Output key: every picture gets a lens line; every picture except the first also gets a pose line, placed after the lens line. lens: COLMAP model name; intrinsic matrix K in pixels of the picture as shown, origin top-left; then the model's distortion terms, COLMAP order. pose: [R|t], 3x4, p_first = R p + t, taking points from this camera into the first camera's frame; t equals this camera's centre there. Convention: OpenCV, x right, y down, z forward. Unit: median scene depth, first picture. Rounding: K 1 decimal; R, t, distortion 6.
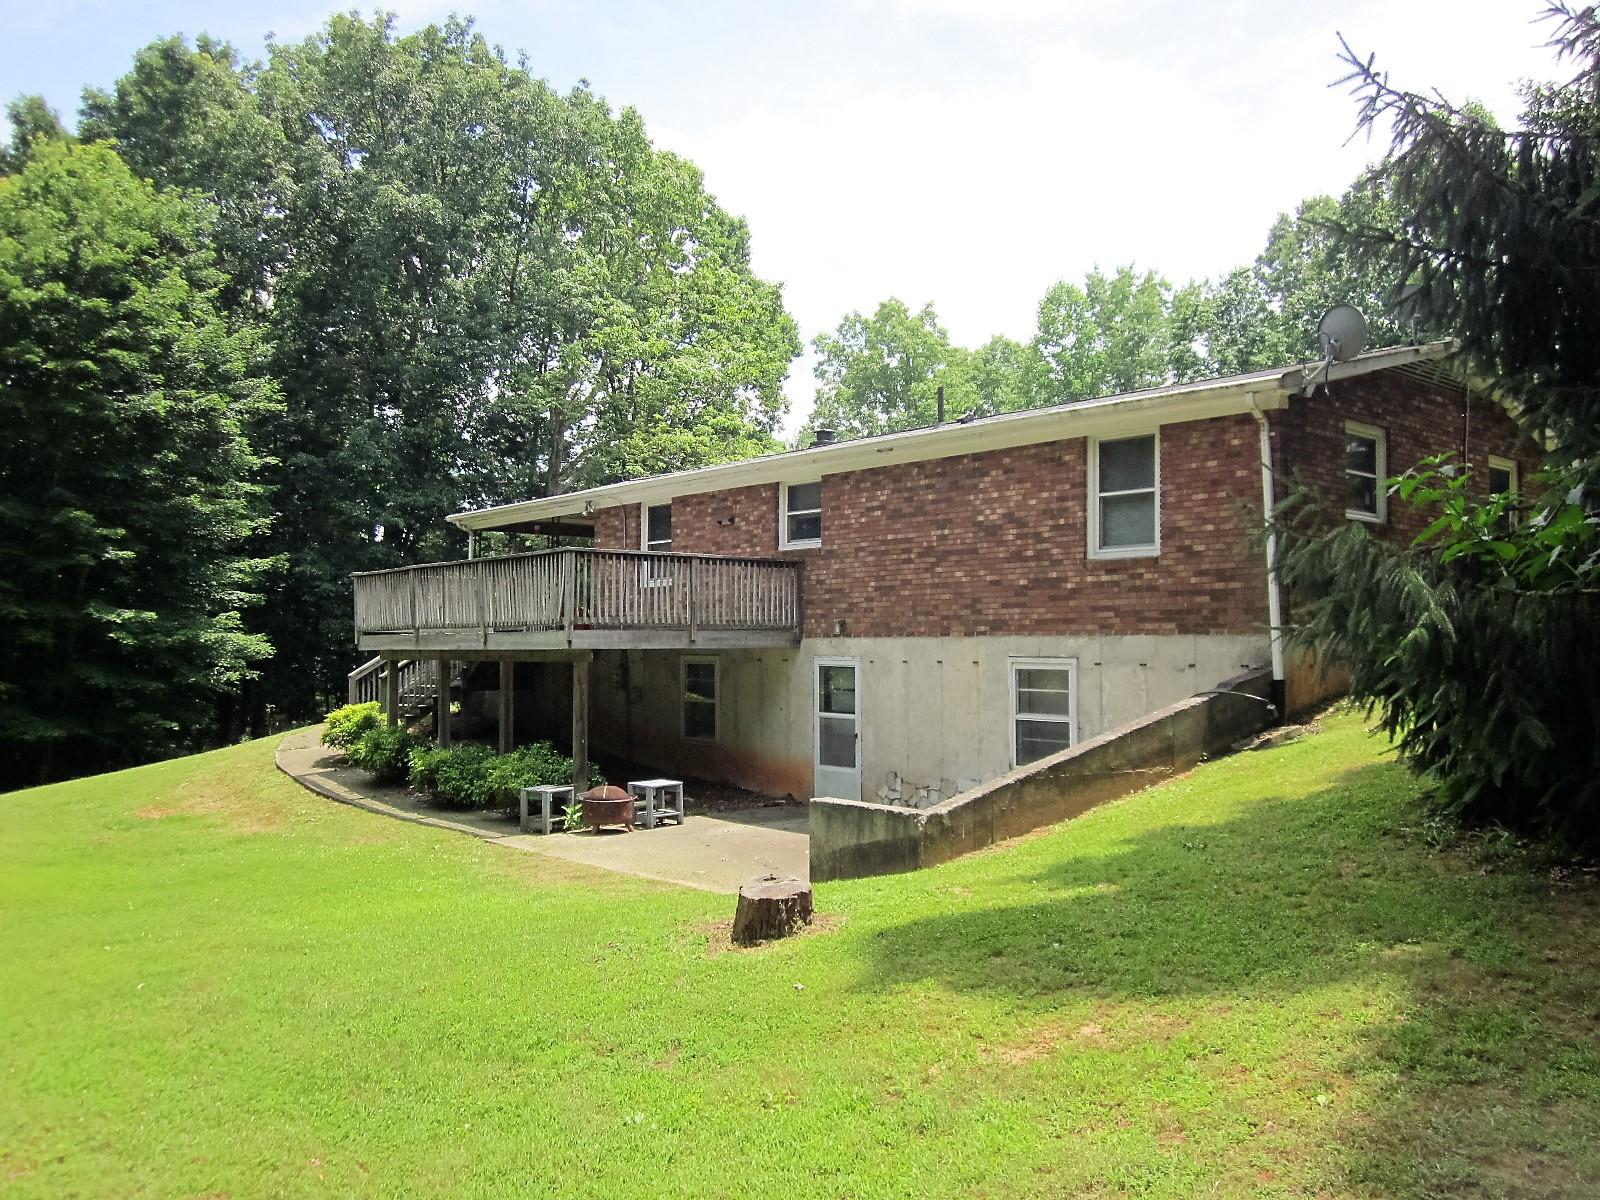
lens RADIAL K [[1323.5, 0, 803.4], [0, 1323.5, 601.2], [0, 0, 1]] dist [-0.042954, 0.011858]
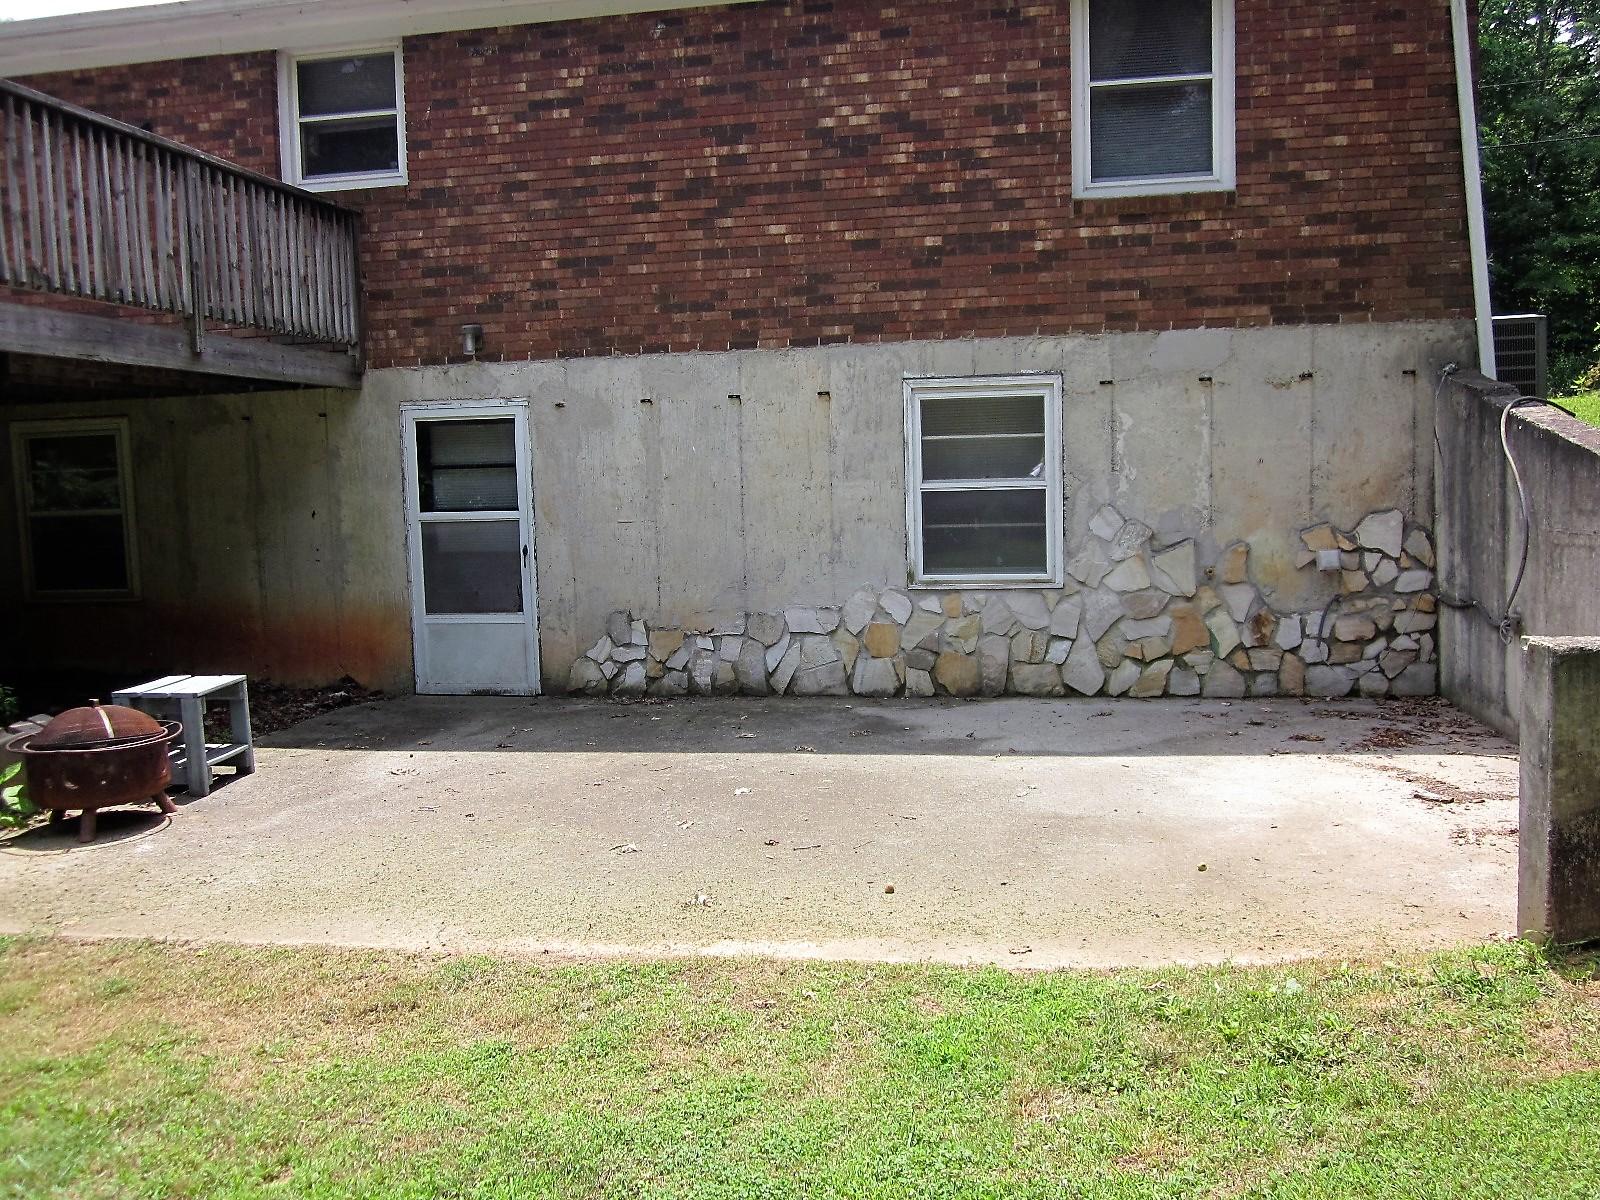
lens RADIAL K [[1323.5, 0, 795.6], [0, 1323.5, 599.0], [0, 0, 1]] dist [-0.042954, 0.011858]
pose [[0.772282, -0.081618, 0.630015, -0.227565], [0.007825, 0.992860, 0.119033, 0.065287], [-0.635232, -0.086997, 0.767406, 0.583193]]
